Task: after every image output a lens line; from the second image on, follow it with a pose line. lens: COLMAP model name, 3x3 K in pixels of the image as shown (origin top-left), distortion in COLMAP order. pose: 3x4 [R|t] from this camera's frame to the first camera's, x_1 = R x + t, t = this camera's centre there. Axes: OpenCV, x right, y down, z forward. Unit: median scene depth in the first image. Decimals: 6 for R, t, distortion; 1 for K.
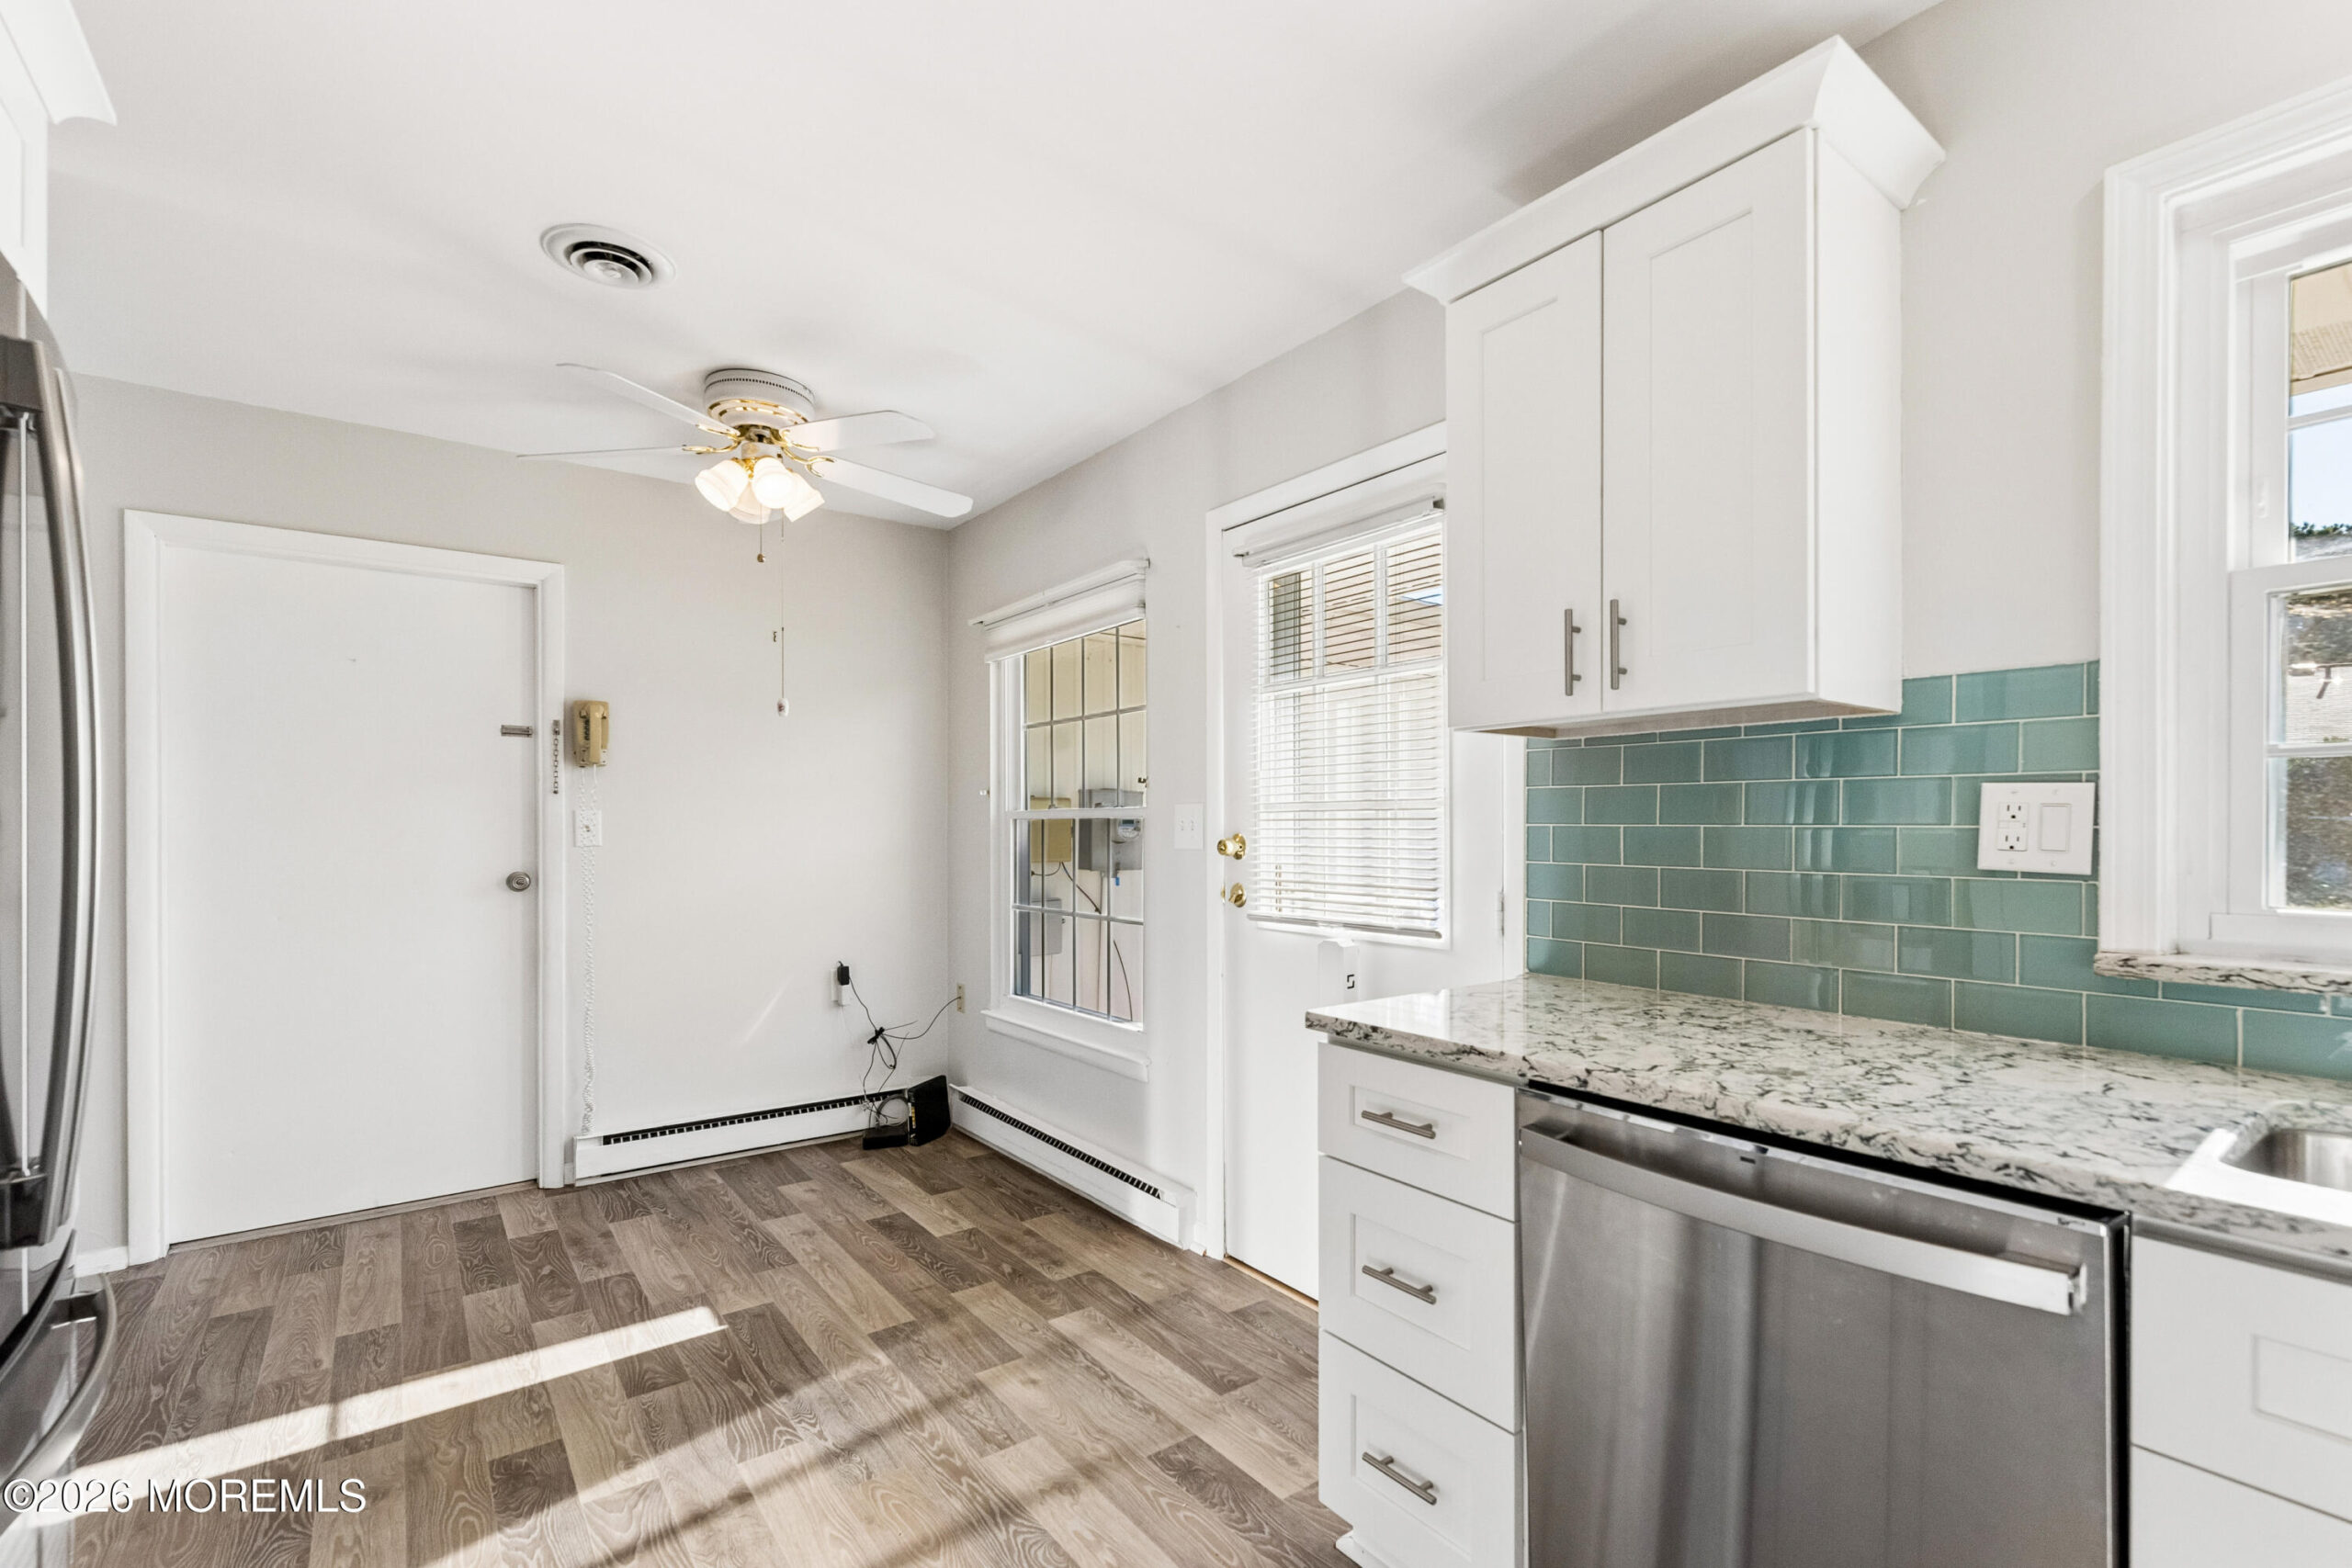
lens RADIAL K [[1040.8, 0, 1174.7], [0, 1040.8, 833.2], [0, 0, 1]] dist [0.000835, 0.000016]
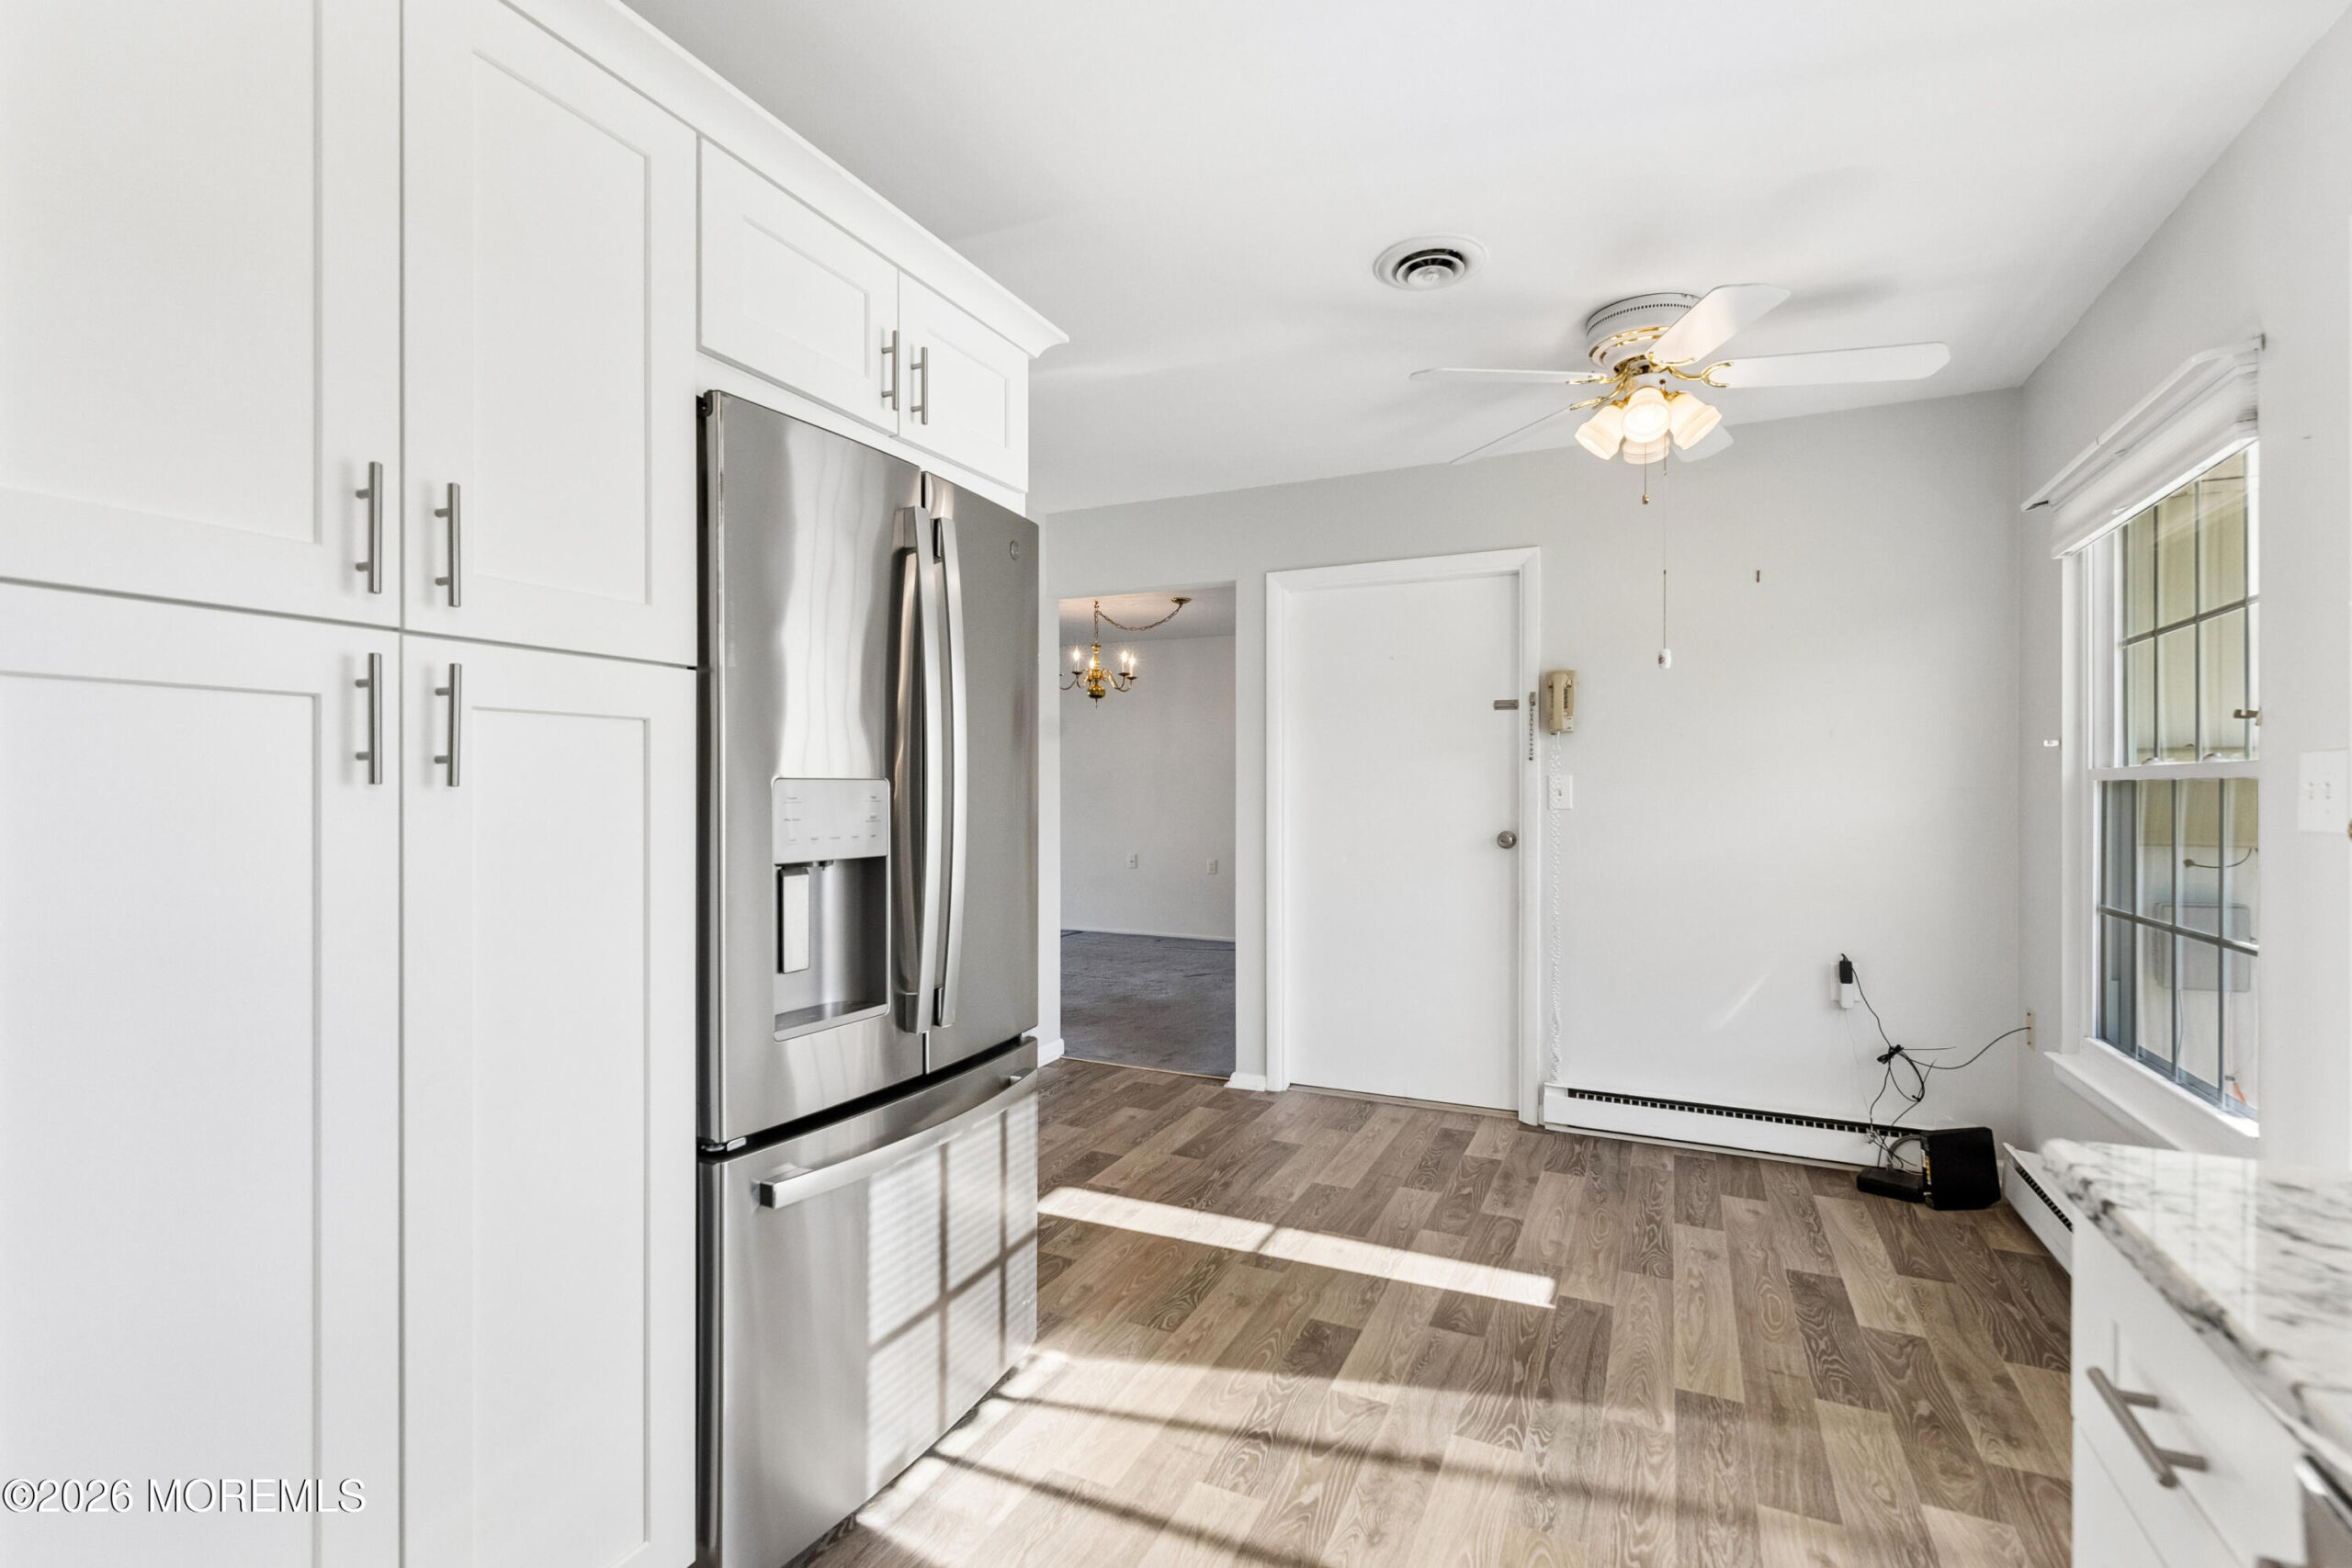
lens RADIAL K [[1037.7, 0, 1177.3], [0, 1037.7, 793.0], [0, 0, 1]] dist [-0.002387, -0.000531]
pose [[0.465848, 0.004062, -0.884855, 0.226456], [-0.006445, 0.999979, 0.001198, -0.003276], [0.884841, 0.005145, 0.465864, 0.209170]]
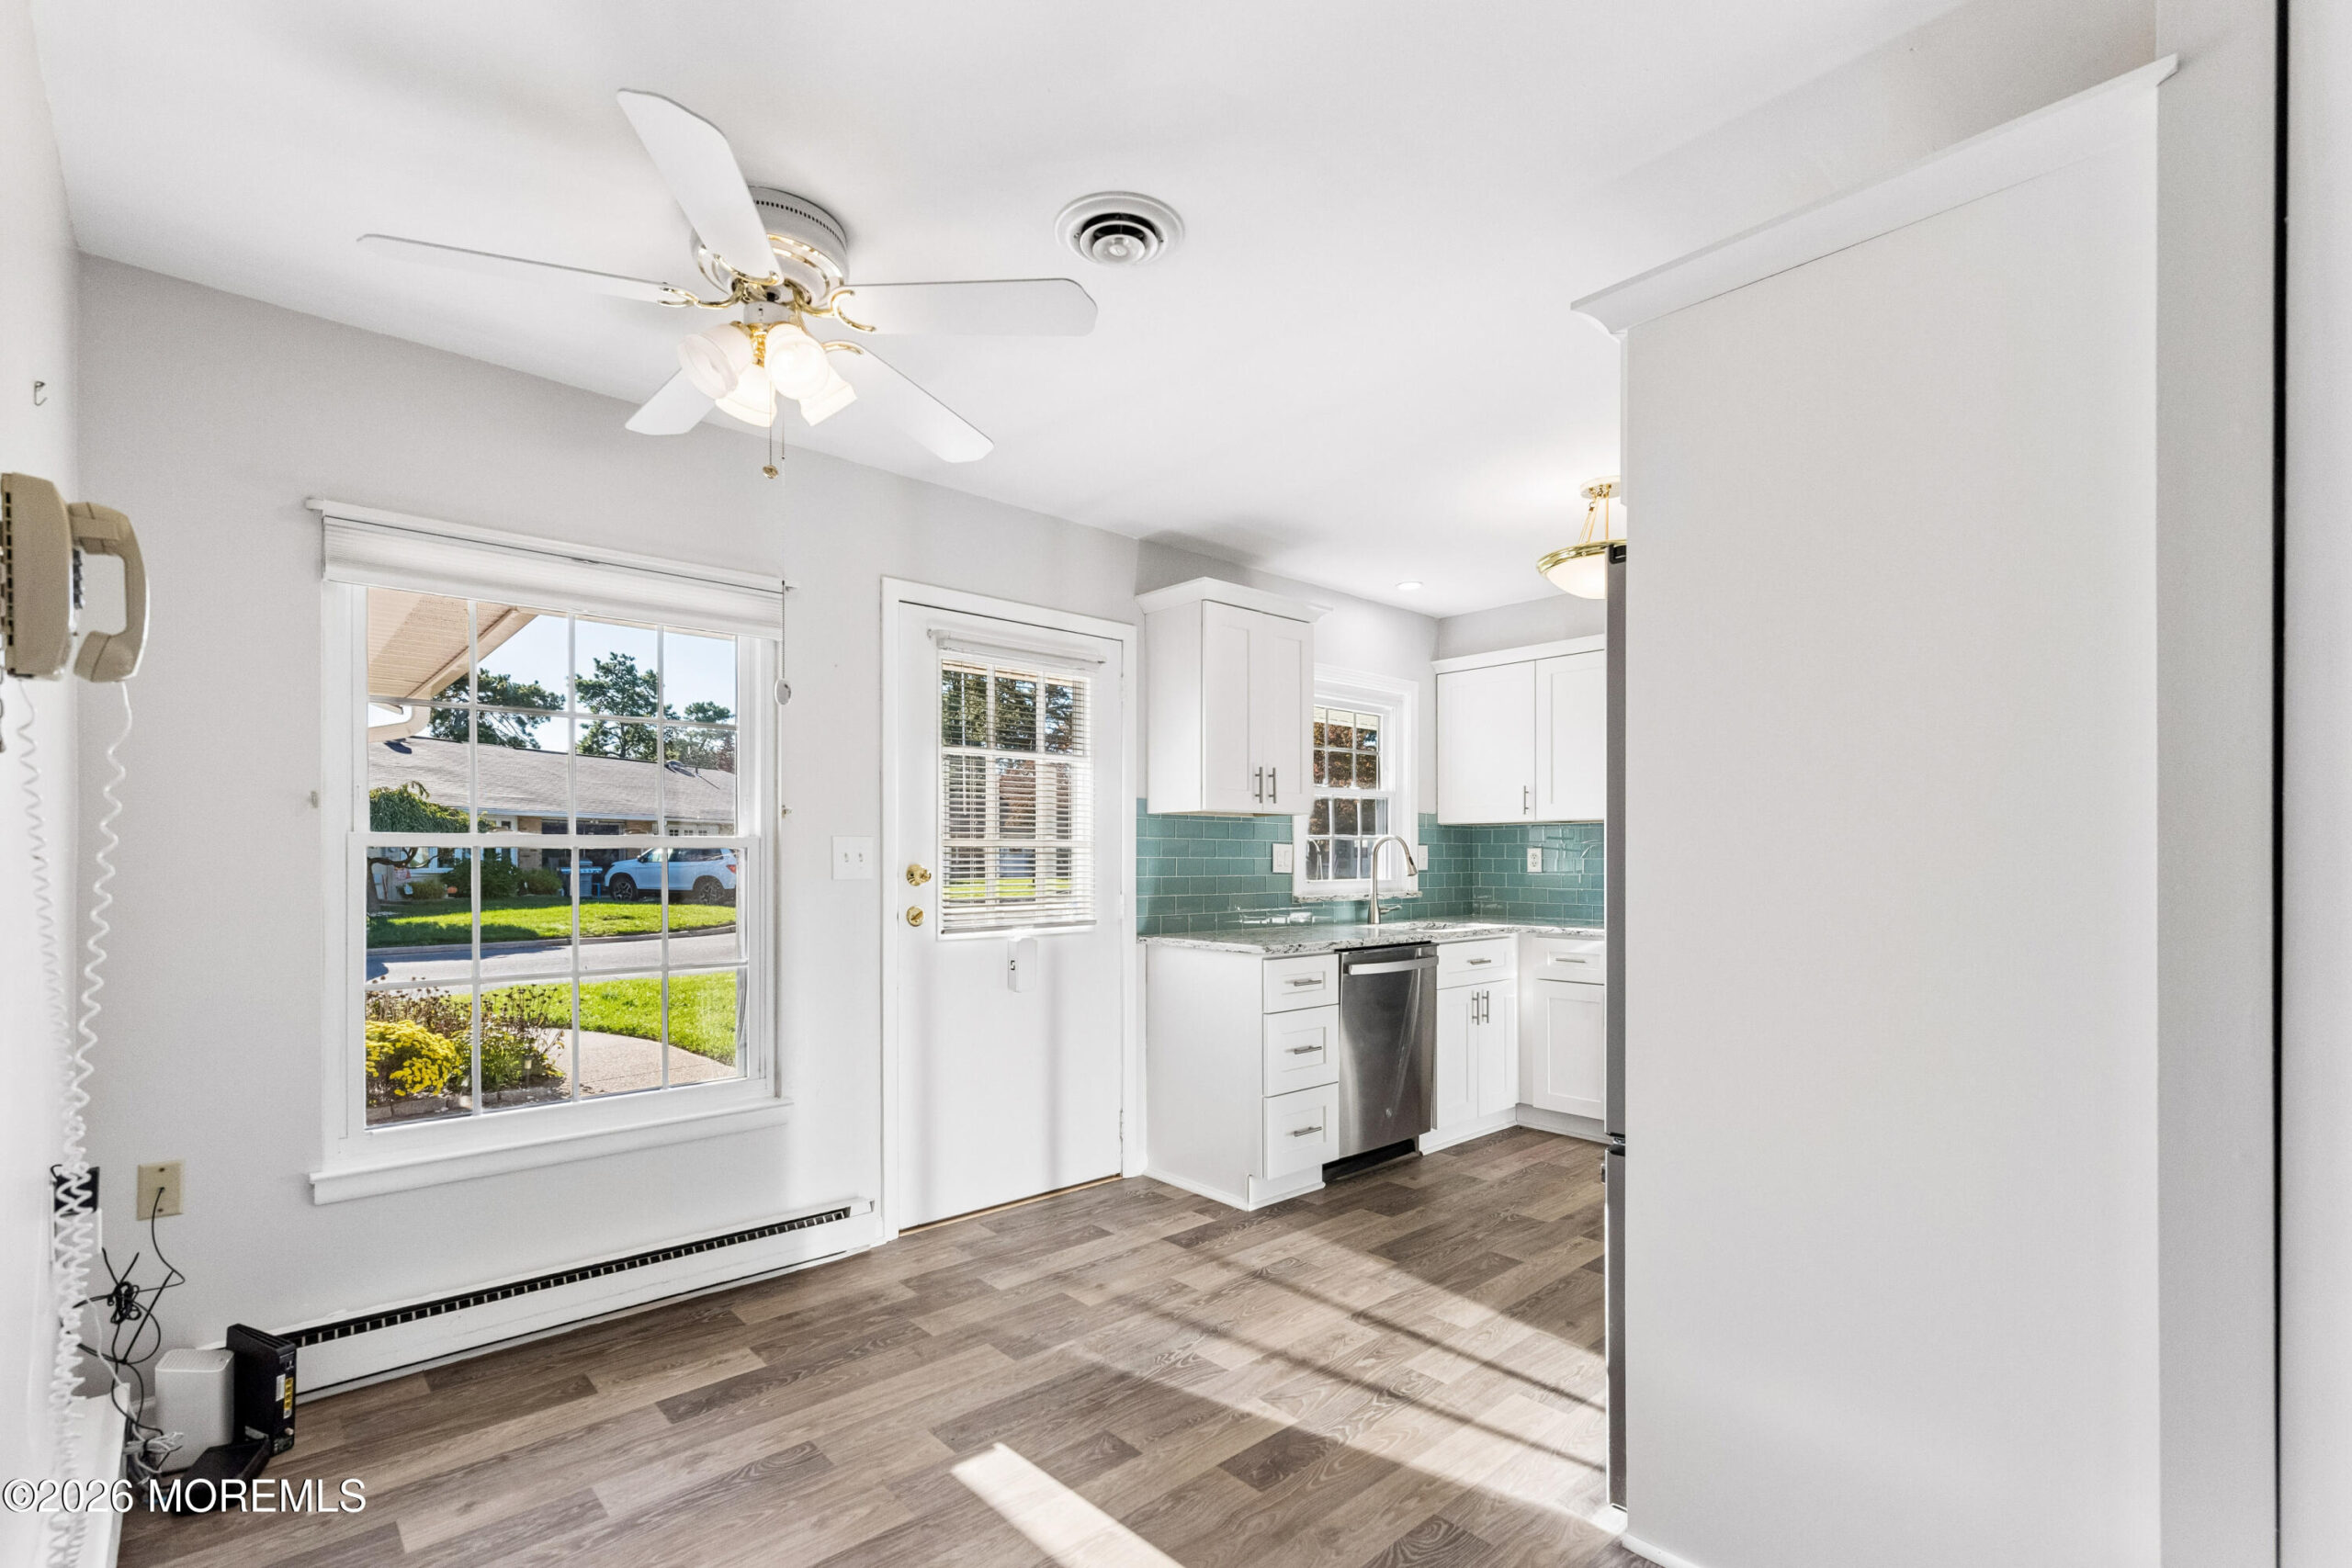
lens RADIAL K [[1058.0, 0, 1176.3], [0, 1058.0, 862.8], [0, 0, 1]] dist [-0.000848, -0.000109]
pose [[-0.098931, -0.002958, 0.995090, -1.147048], [0.005538, 0.999978, 0.003523, -0.003176], [-0.995079, 0.005859, -0.098913, 0.815307]]
